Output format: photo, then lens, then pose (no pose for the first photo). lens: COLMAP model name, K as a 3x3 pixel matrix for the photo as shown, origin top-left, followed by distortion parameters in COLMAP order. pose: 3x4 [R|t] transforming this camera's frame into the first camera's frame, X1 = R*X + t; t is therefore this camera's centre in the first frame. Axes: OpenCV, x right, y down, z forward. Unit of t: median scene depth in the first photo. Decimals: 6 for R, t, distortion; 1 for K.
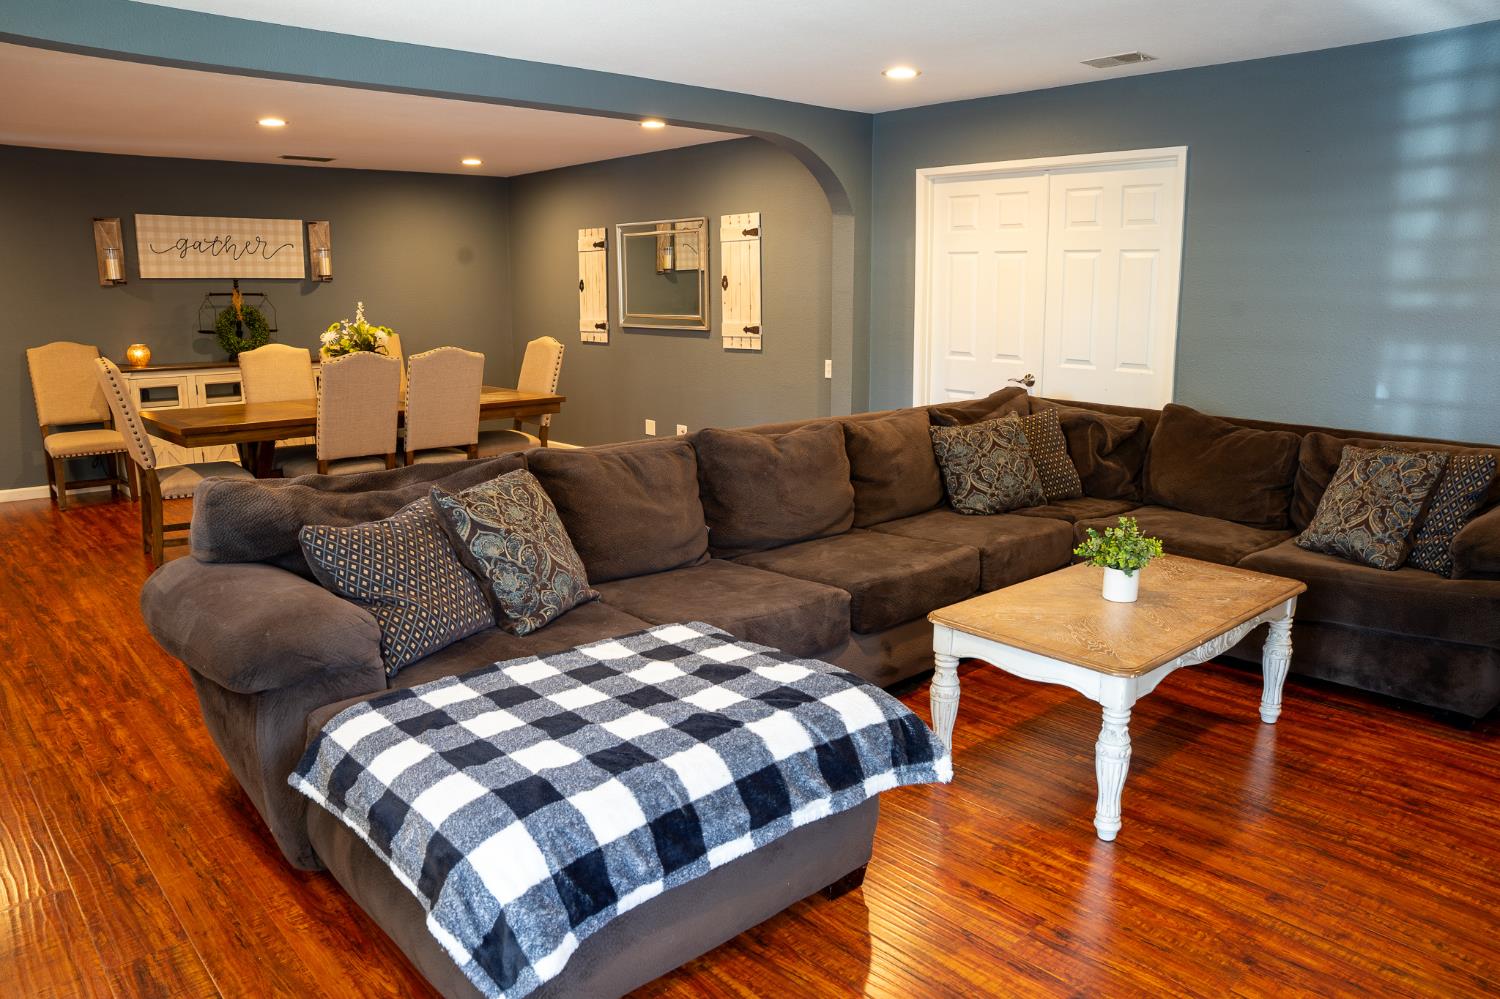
lens RADIAL K [[1044.6, 0, 752.3], [0, 1044.6, 501.8], [0, 0, 1]] dist [-0.176171, 0.134265]
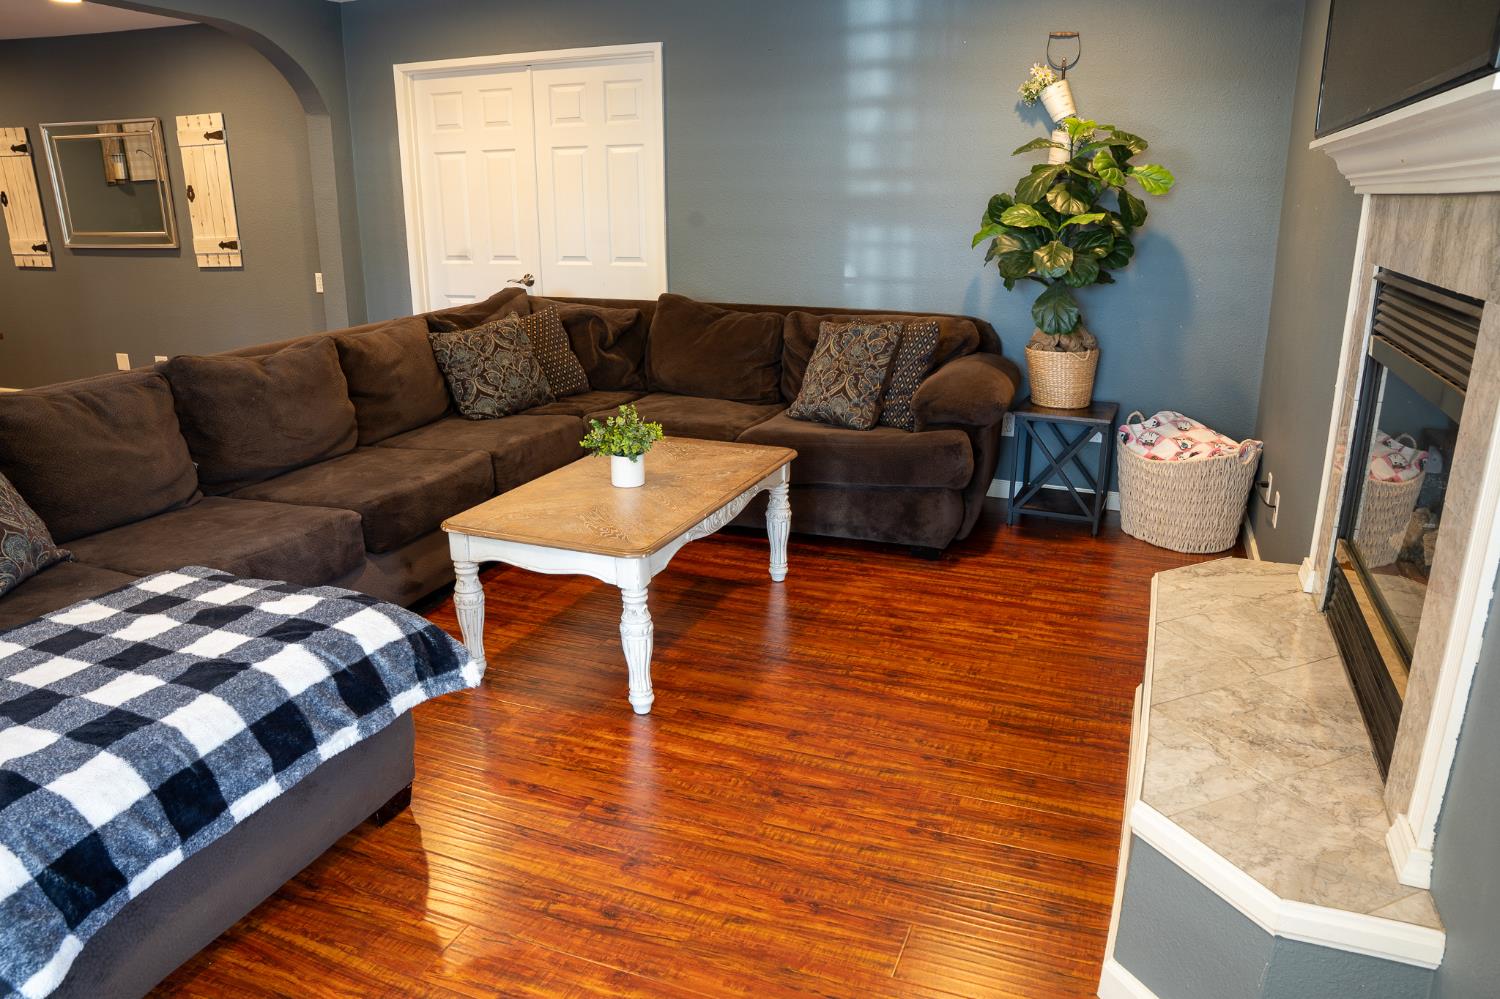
lens RADIAL K [[1044.6, 0, 752.3], [0, 1044.6, 501.8], [0, 0, 1]] dist [-0.176171, 0.134265]
pose [[0.895648, -0.132751, 0.424490, 0.019181], [0.093484, 0.989286, 0.112136, 0.005089], [-0.434828, -0.060752, 0.898462, -0.004092]]
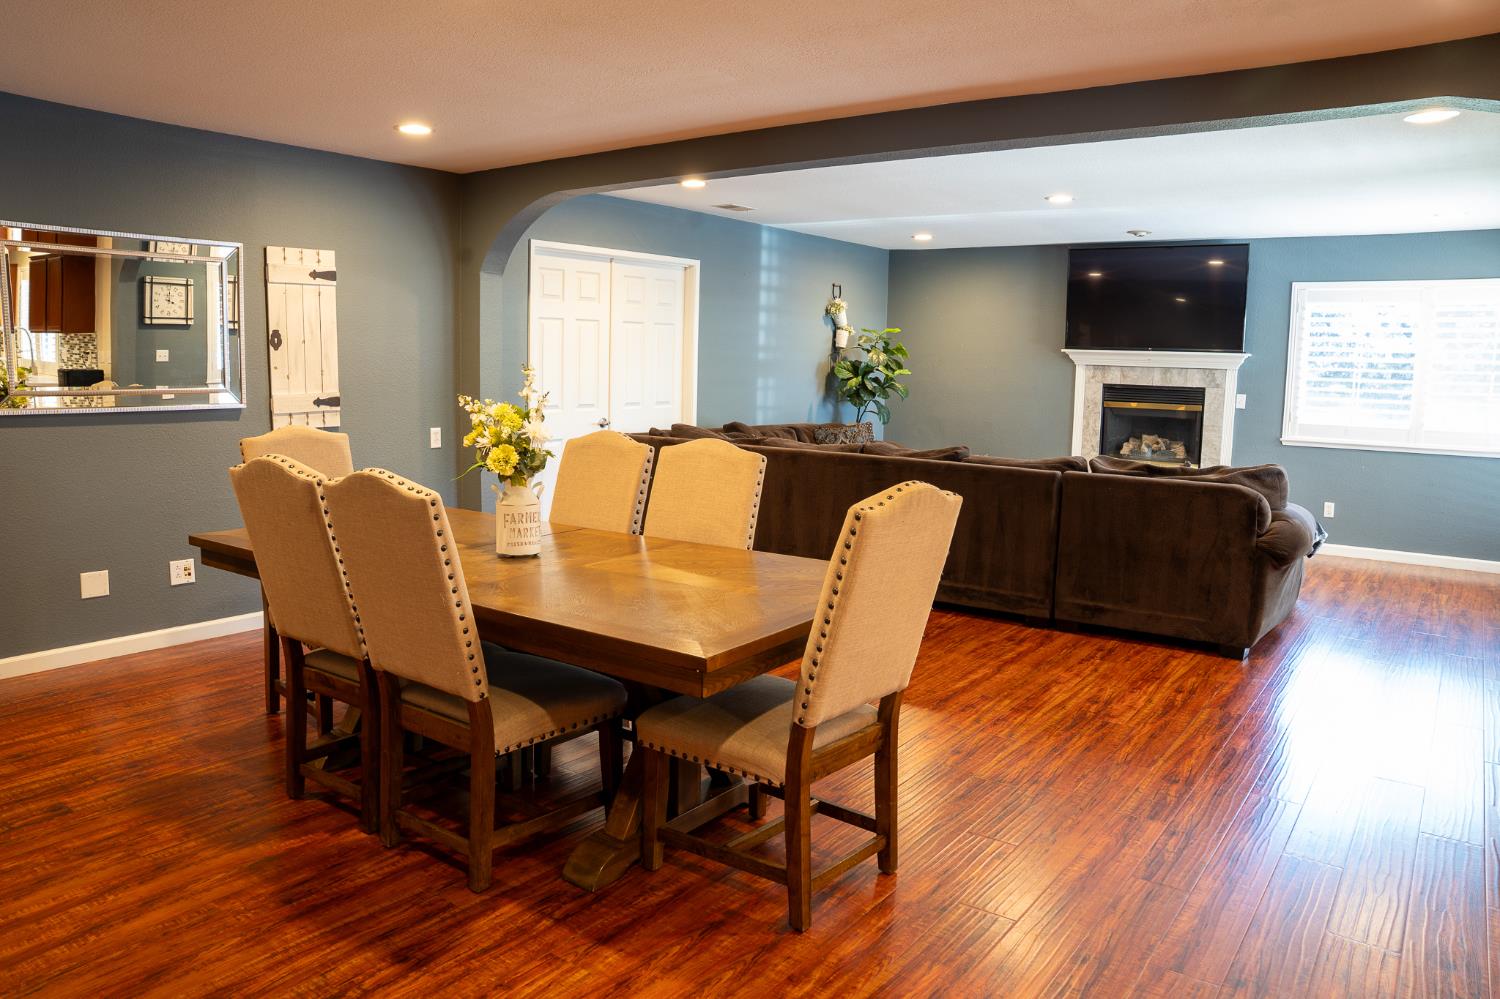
lens RADIAL K [[1044.6, 0, 752.3], [0, 1044.6, 501.8], [0, 0, 1]] dist [-0.176171, 0.134265]
pose [[-0.197357, -0.136361, 0.970802, -1.659711], [0.178611, 0.968702, 0.172376, -0.345952], [-0.963923, 0.207416, -0.166825, 1.733873]]
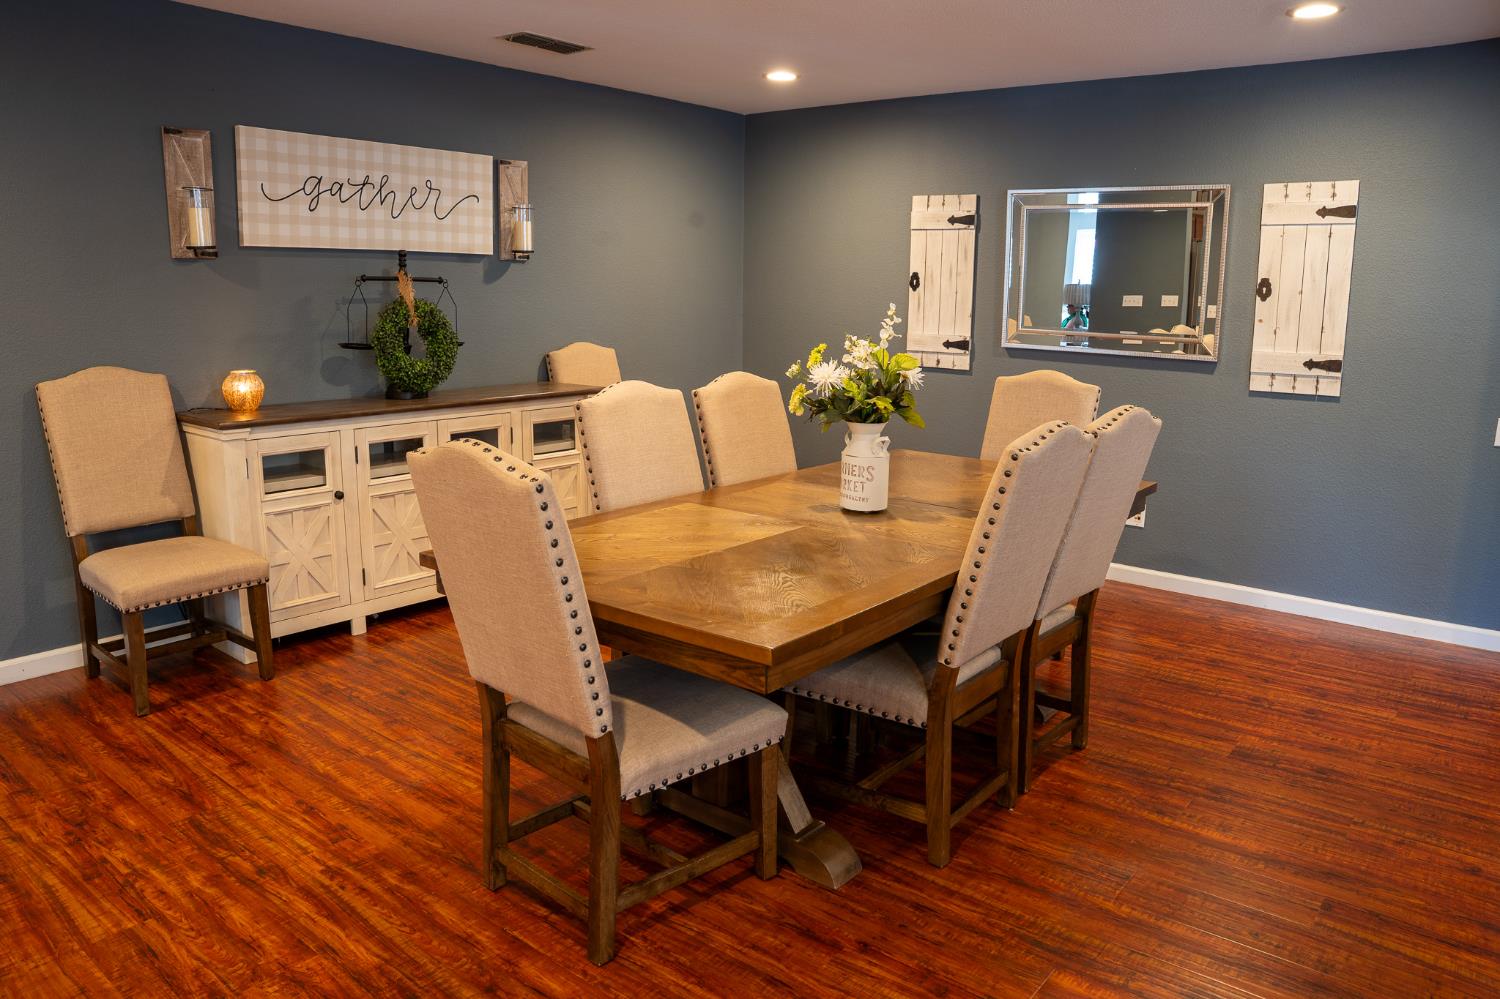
lens RADIAL K [[1044.6, 0, 752.3], [0, 1044.6, 501.8], [0, 0, 1]] dist [-0.176171, 0.134265]
pose [[0.988262, -0.016708, 0.151852, -0.922366], [0.016266, 0.999859, 0.004156, -0.184377], [-0.151900, -0.001637, 0.988394, 0.916399]]
